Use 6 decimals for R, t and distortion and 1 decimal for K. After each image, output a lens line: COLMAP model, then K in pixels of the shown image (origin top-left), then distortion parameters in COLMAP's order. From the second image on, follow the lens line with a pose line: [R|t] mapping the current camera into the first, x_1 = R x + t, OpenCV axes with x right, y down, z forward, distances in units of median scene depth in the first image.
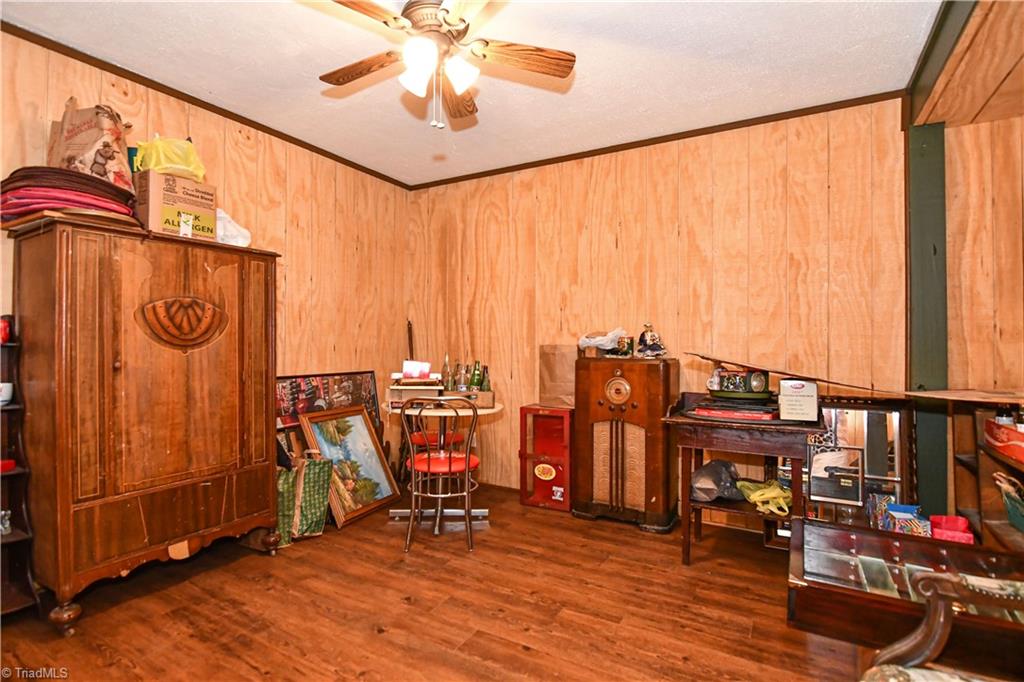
lens RADIAL K [[495.3, 0, 508.7], [0, 495.3, 346.0], [0, 0, 1]] dist [0.004095, -0.000699]
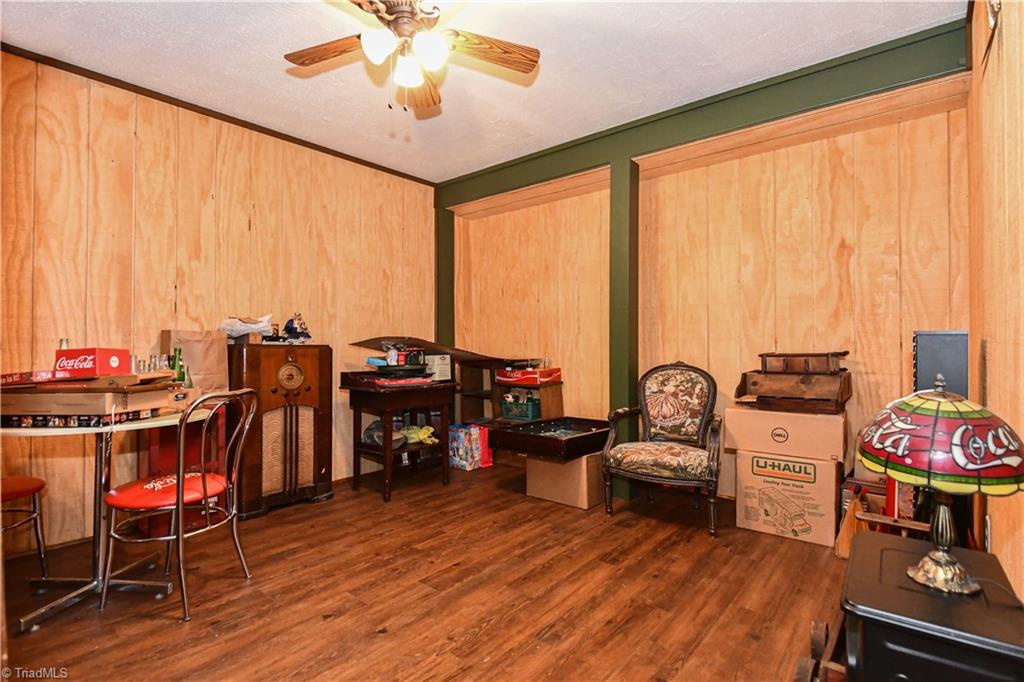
lens RADIAL K [[495.3, 0, 508.7], [0, 495.3, 346.0], [0, 0, 1]] dist [0.004095, -0.000699]
pose [[0.187463, -0.007346, 0.982244, -0.690689], [0.003118, 0.999971, 0.006884, 0.021663], [-0.982267, 0.001772, 0.187481, 0.363698]]
